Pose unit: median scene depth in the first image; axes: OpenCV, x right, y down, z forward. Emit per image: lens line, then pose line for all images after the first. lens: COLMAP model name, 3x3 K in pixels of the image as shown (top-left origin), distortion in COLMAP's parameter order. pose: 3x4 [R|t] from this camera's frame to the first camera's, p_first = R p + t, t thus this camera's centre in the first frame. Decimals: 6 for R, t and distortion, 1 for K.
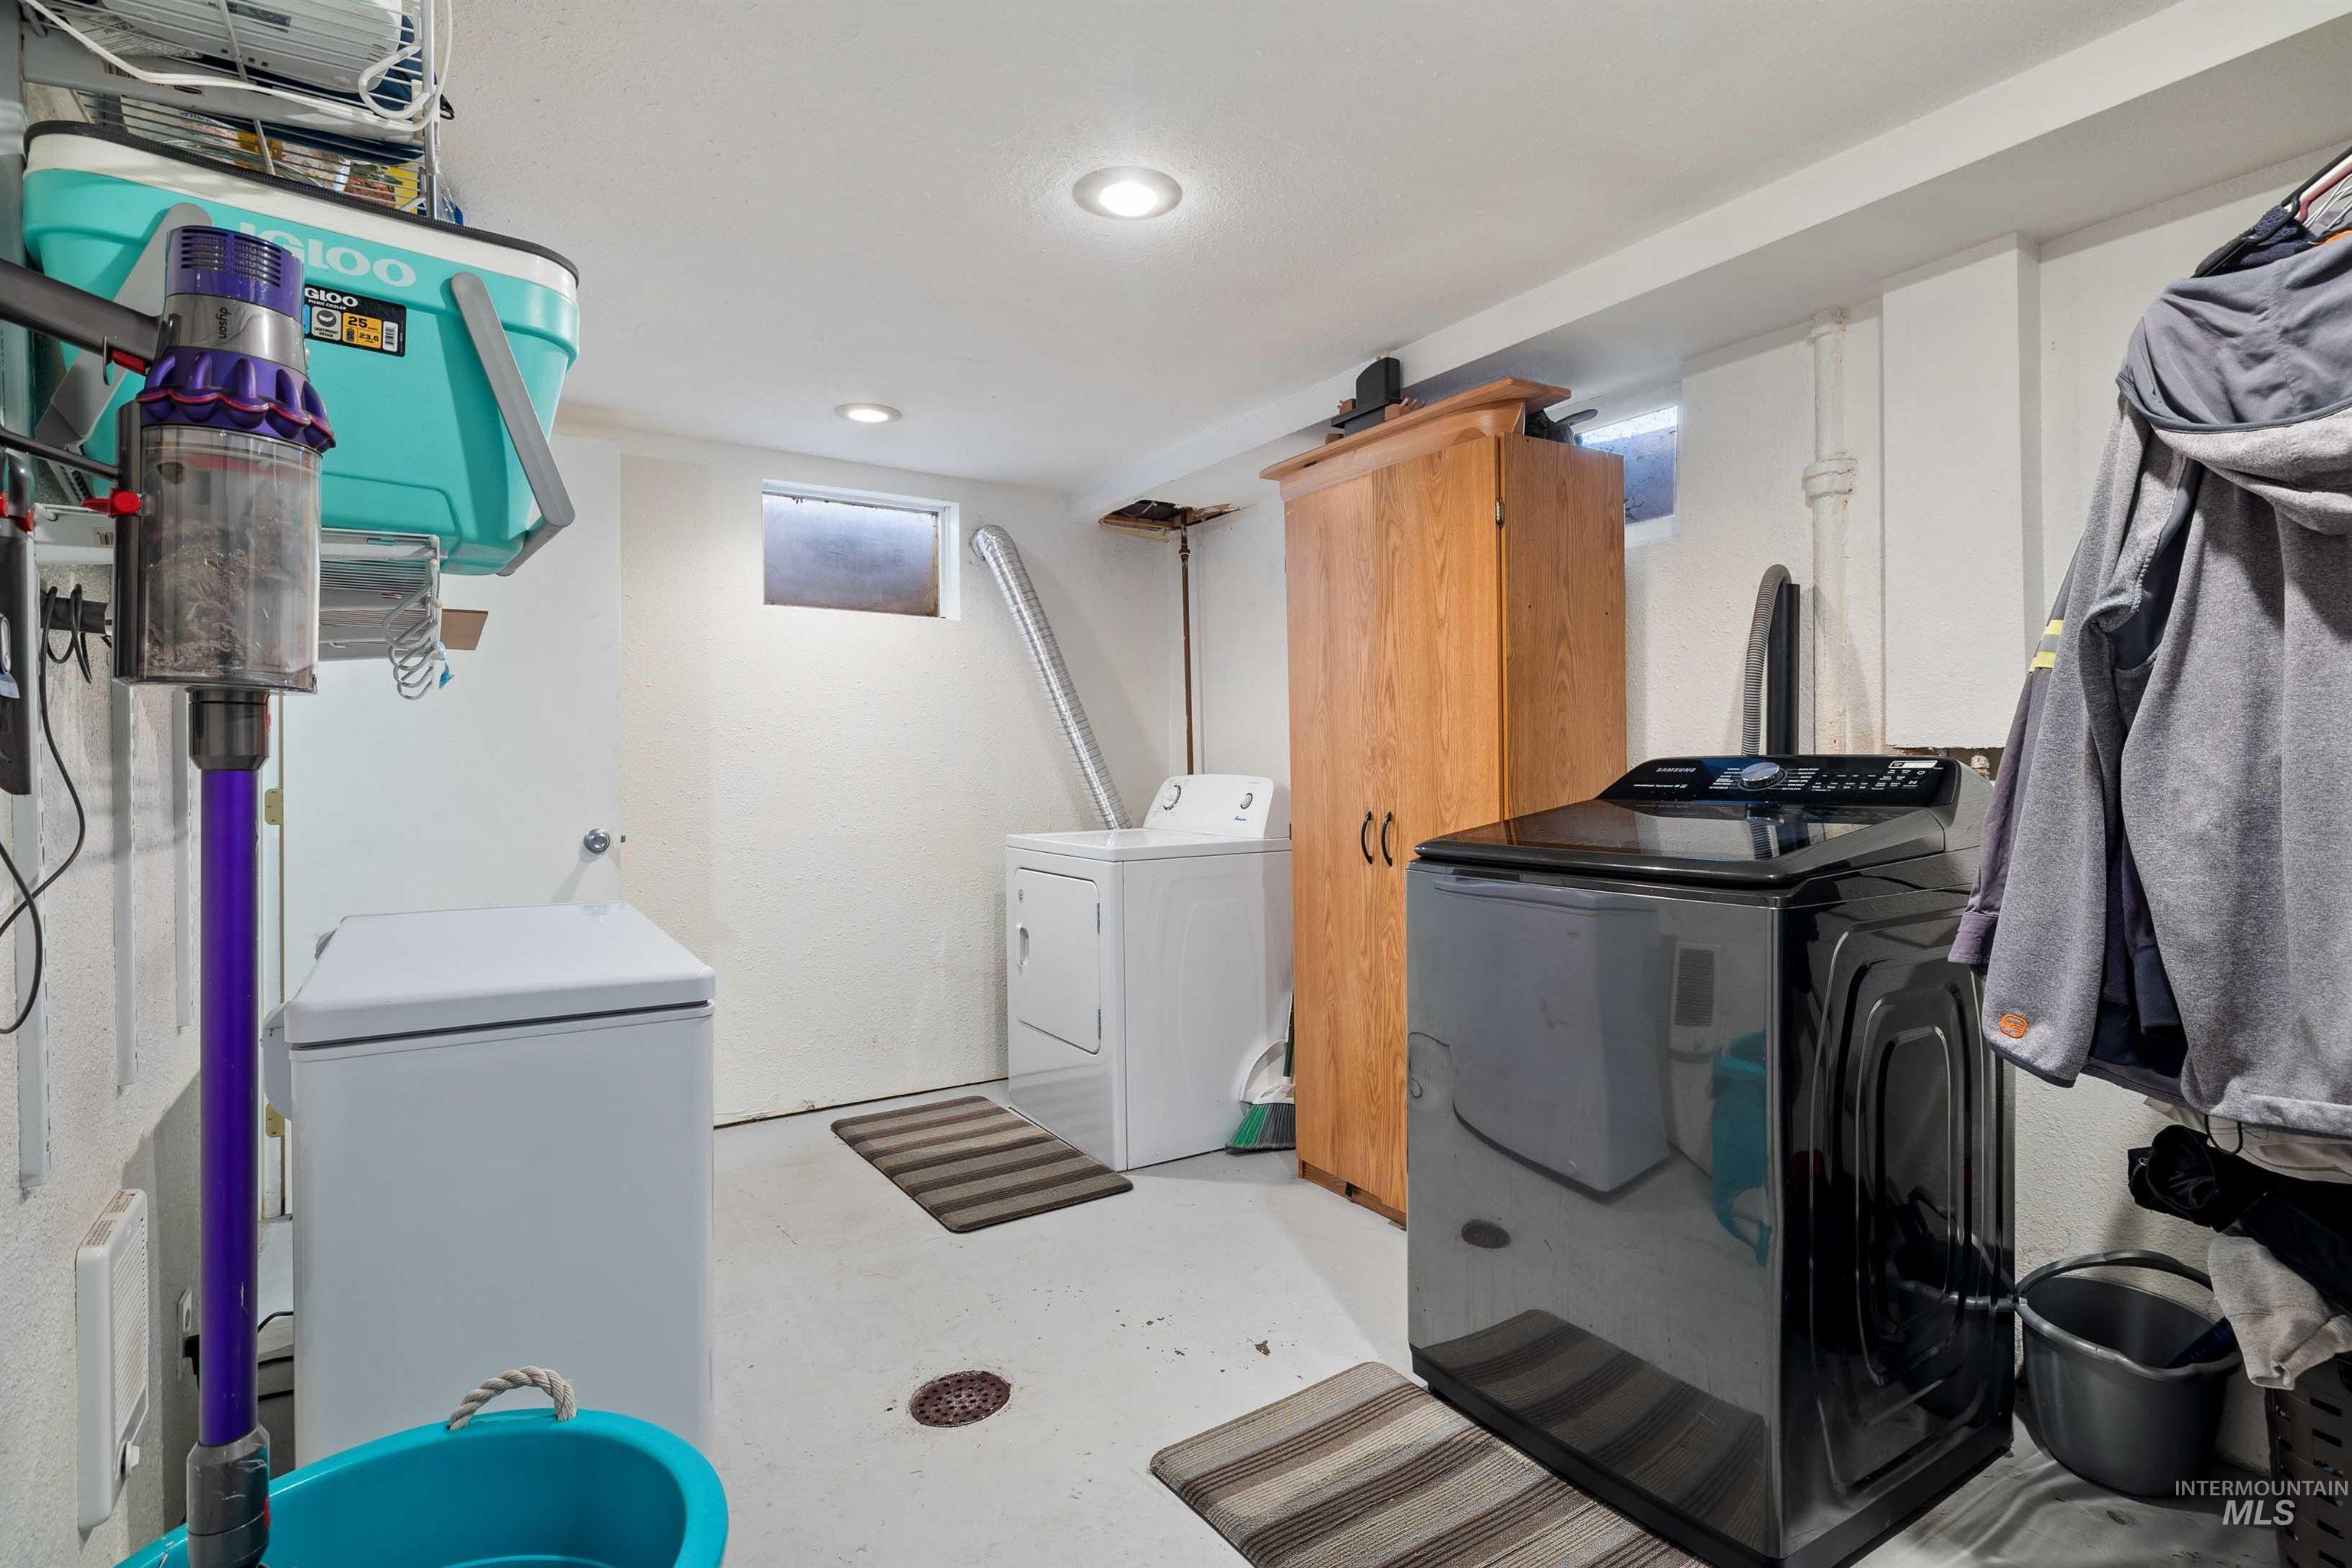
lens RADIAL K [[1151.5, 0, 1188.8], [0, 1151.5, 769.0], [0, 0, 1]] dist [-0.000869, 0.000427]
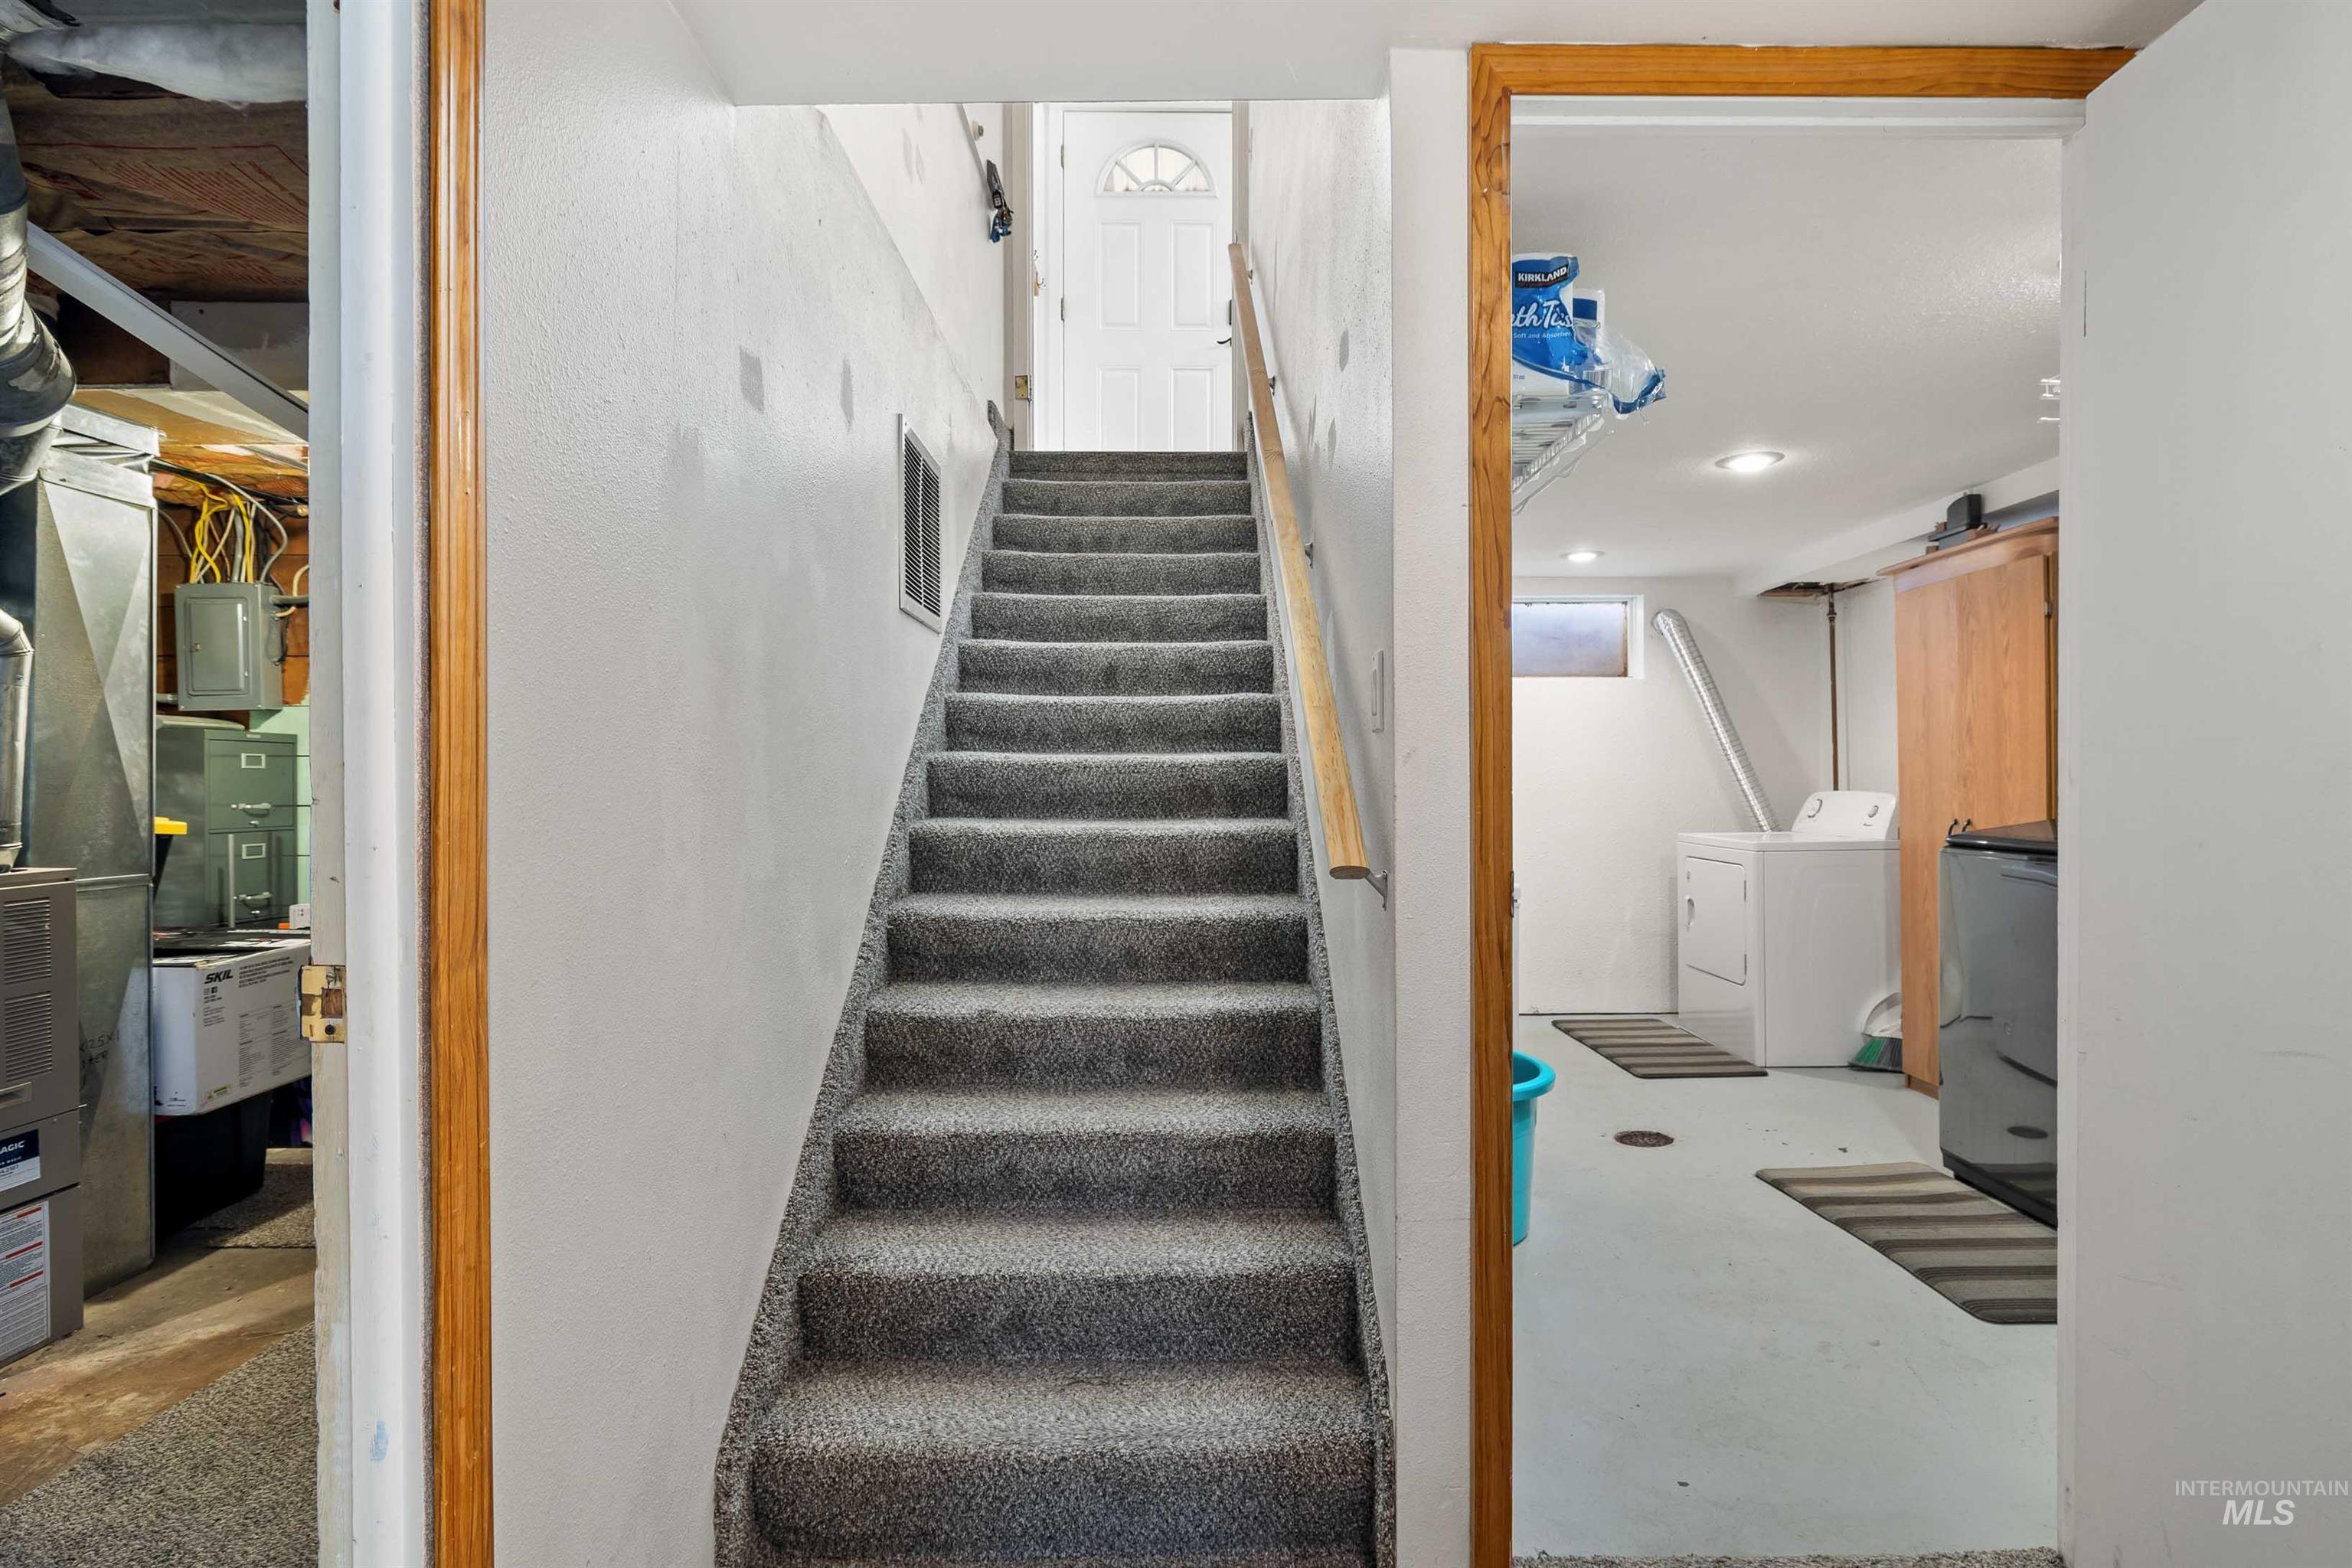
lens RADIAL K [[1151.5, 0, 1179.7], [0, 1151.5, 795.3], [0, 0, 1]] dist [-0.000869, 0.000427]
pose [[0.839848, 0.008306, -0.542758, 0.104365], [-0.001433, 0.999913, 0.013084, -0.007066], [0.542820, -0.010211, 0.839787, -0.570645]]
